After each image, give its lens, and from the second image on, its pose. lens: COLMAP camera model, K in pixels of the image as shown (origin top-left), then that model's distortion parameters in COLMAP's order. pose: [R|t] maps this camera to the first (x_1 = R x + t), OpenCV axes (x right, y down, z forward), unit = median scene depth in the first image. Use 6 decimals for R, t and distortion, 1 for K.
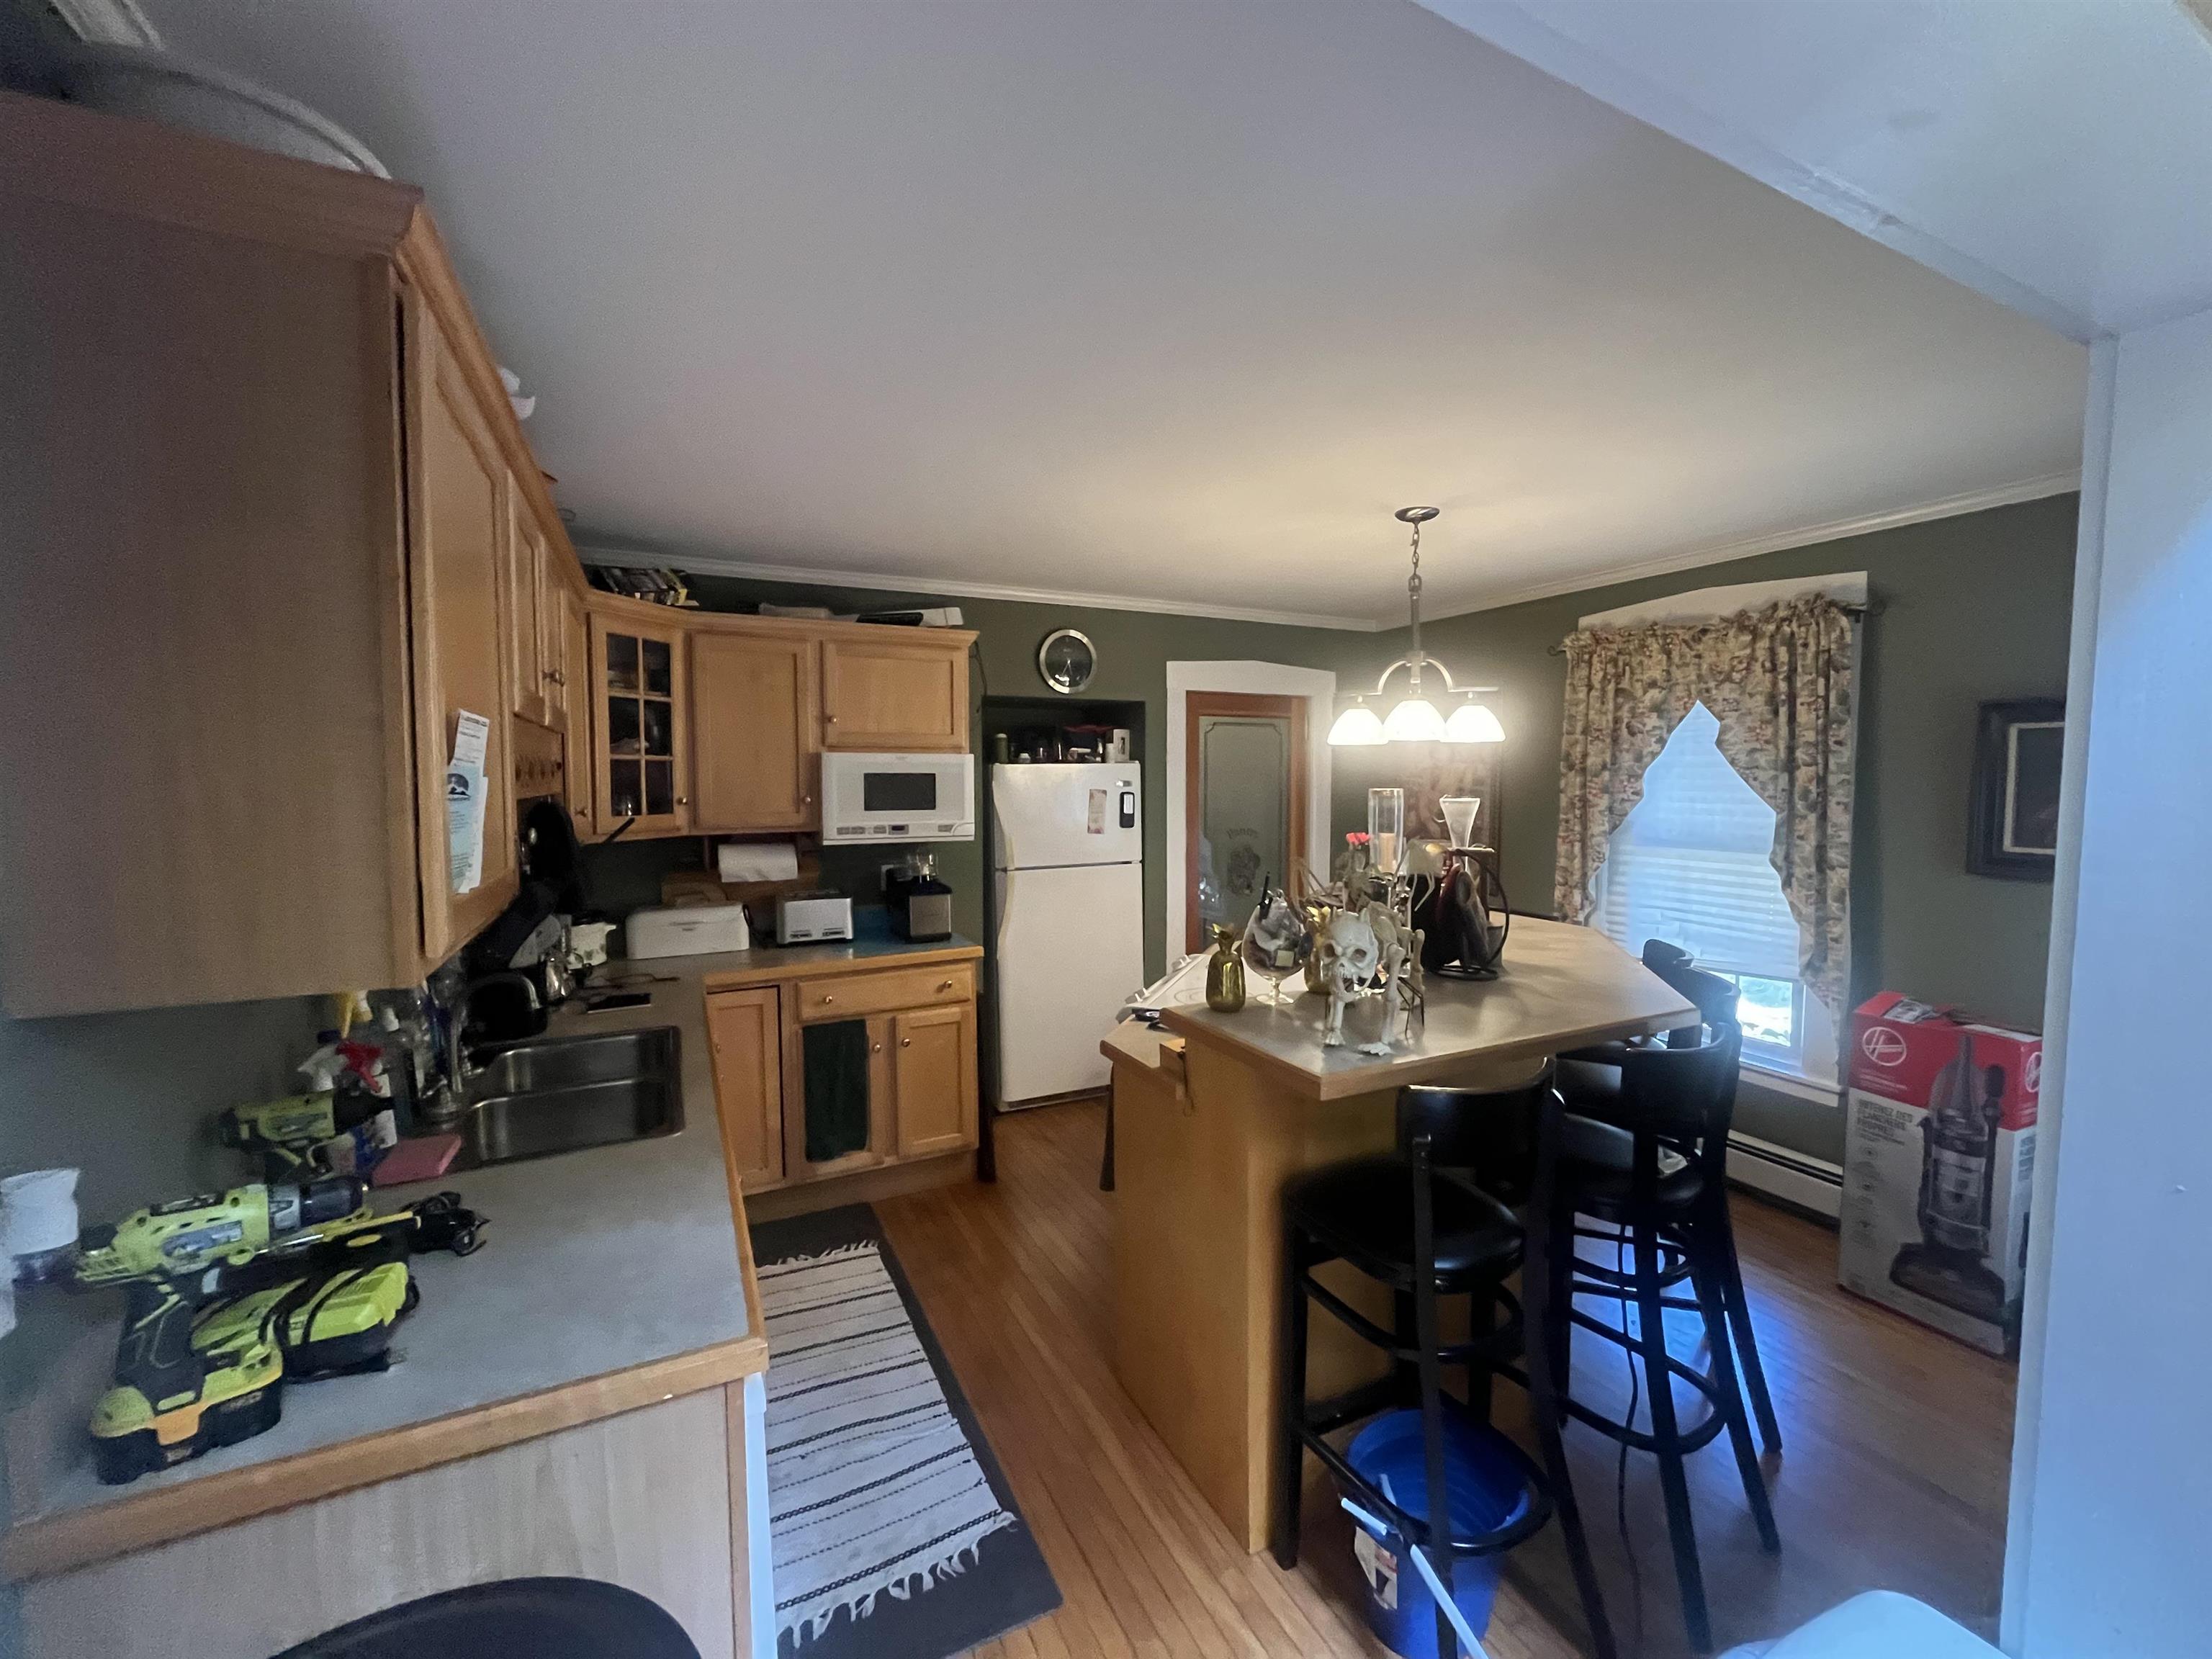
lens RADIAL K [[901.0, 0, 1096.1], [0, 901.0, 832.7], [0, 0, 1]] dist [0.005387, 0.000059]
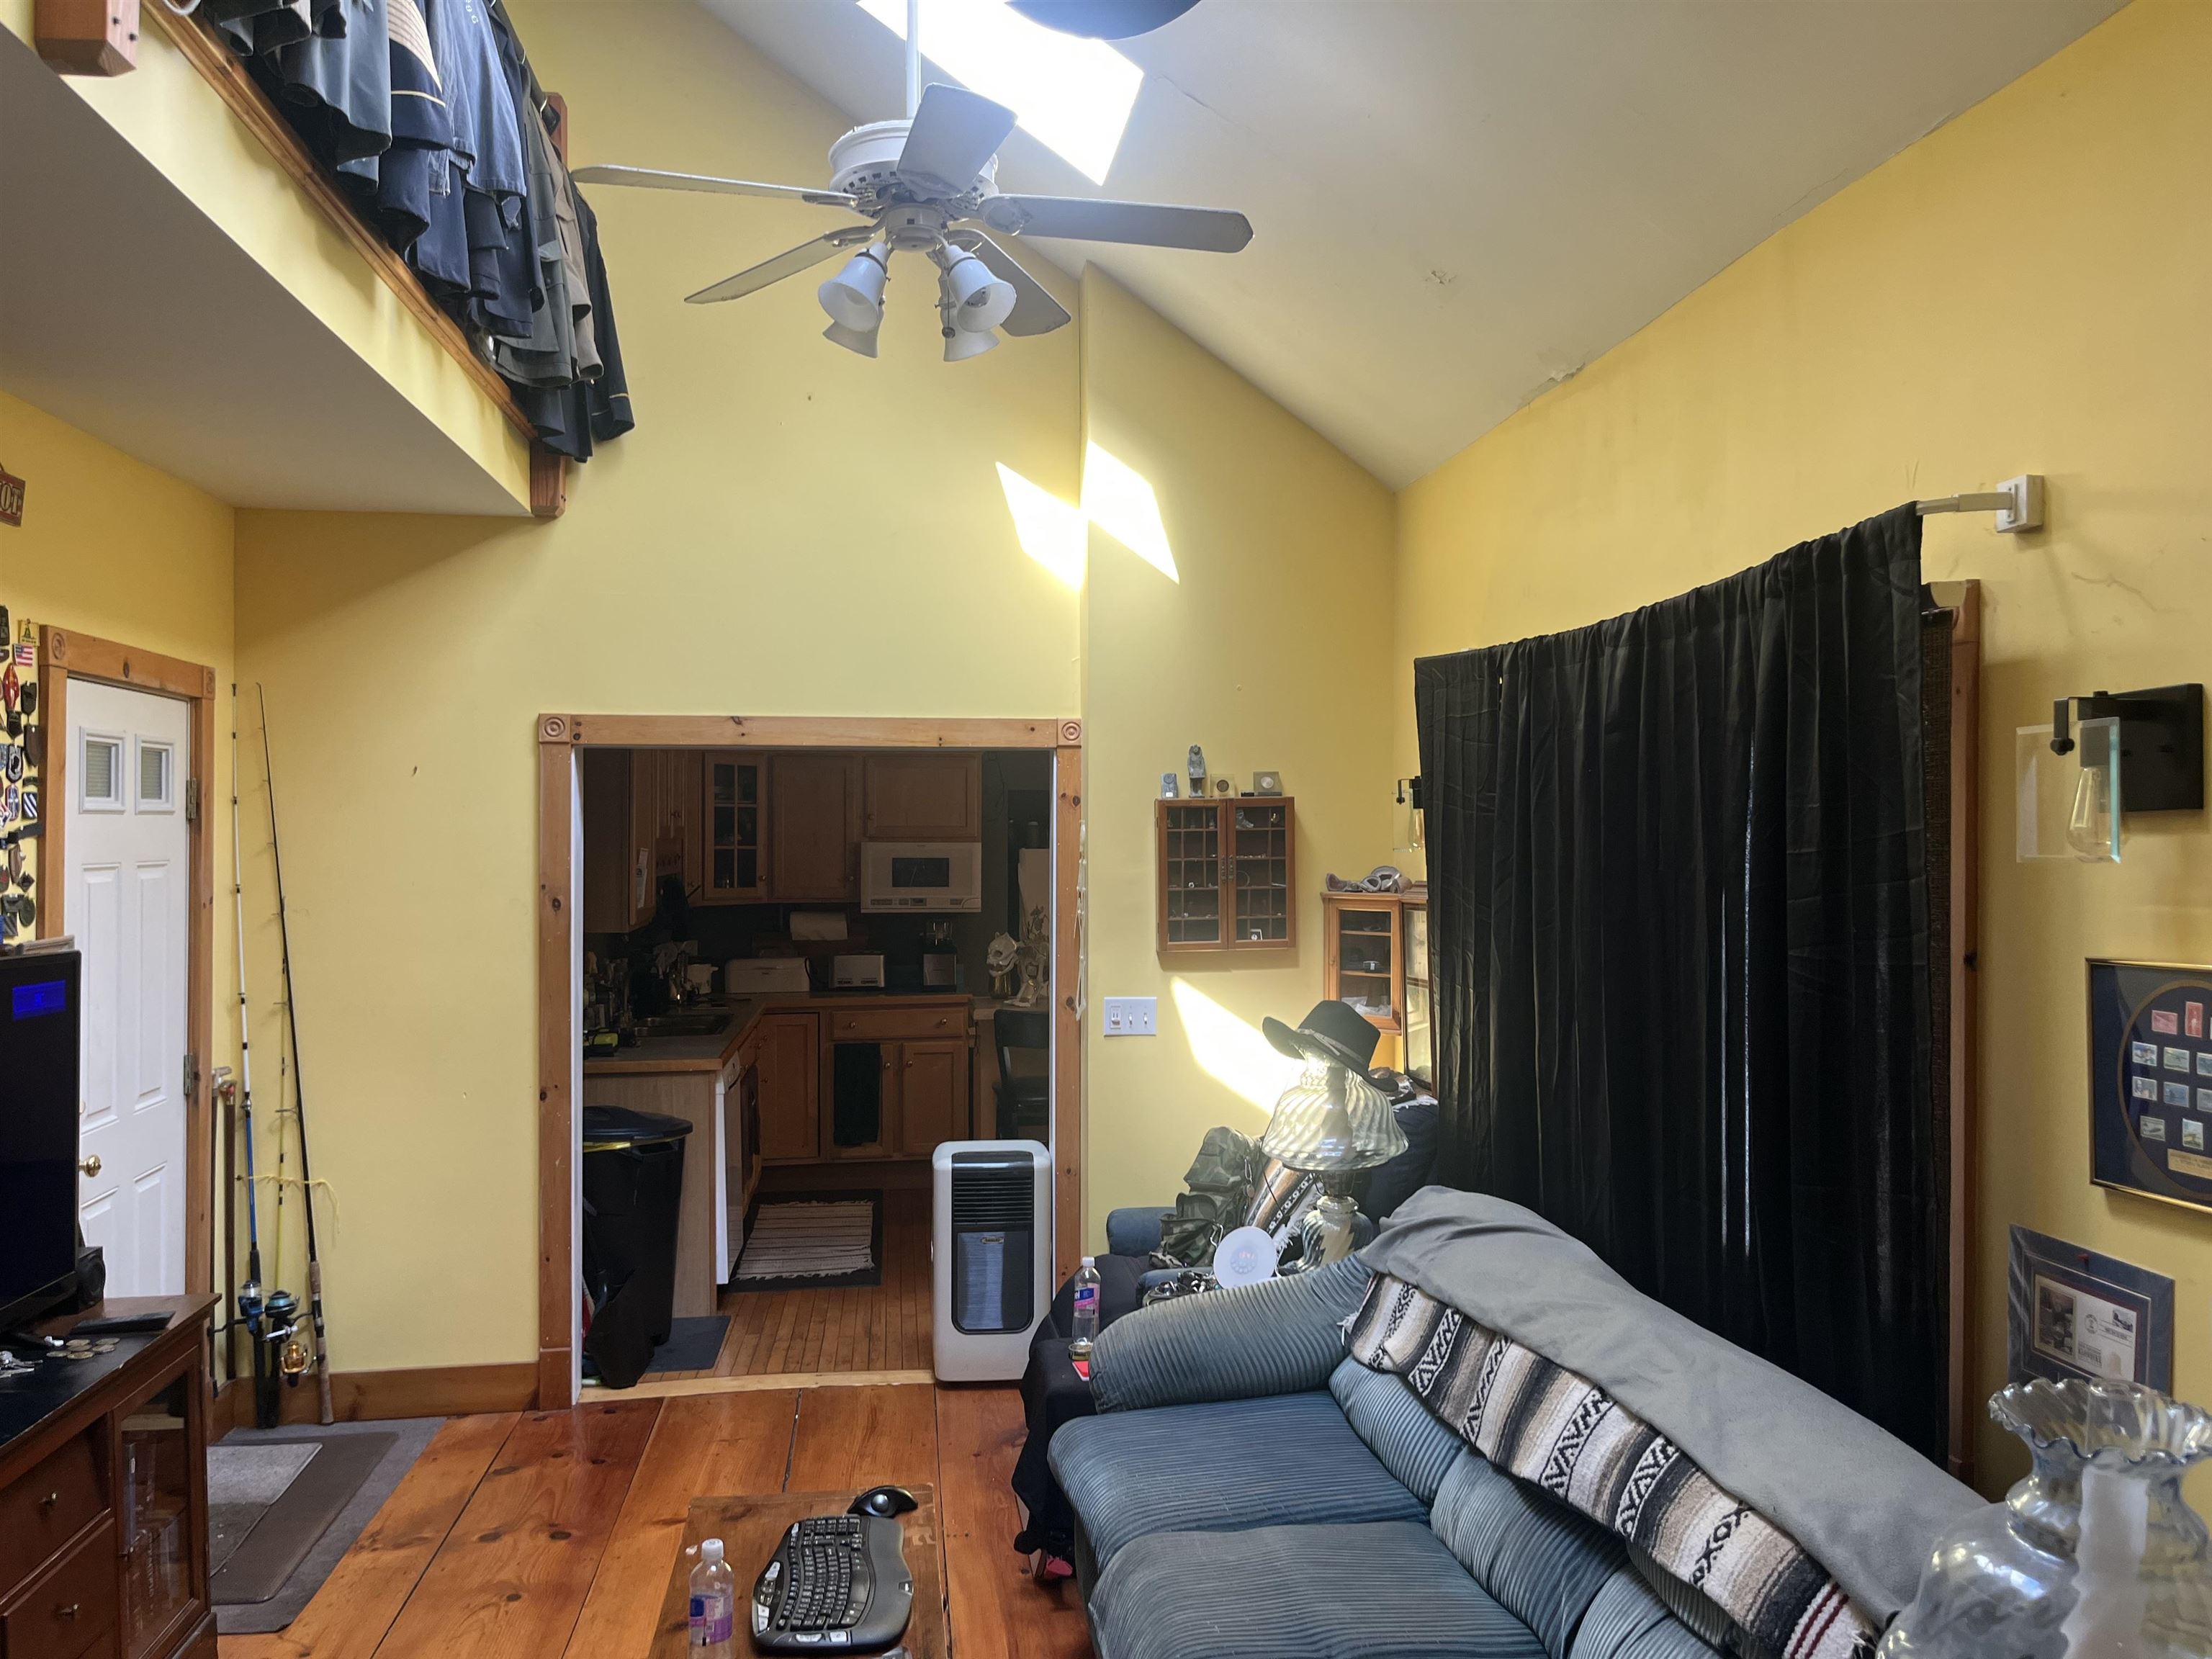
lens RADIAL K [[1689.0, 0, 1112.1], [0, 1689.0, 832.7], [0, 0, 1]] dist [0.014055, -0.001447]
pose [[0.951123, 0.003314, -0.308795, 0.814033], [-0.023307, 0.997861, -0.061081, 0.039975], [0.307932, 0.065293, 0.949165, -1.244485]]
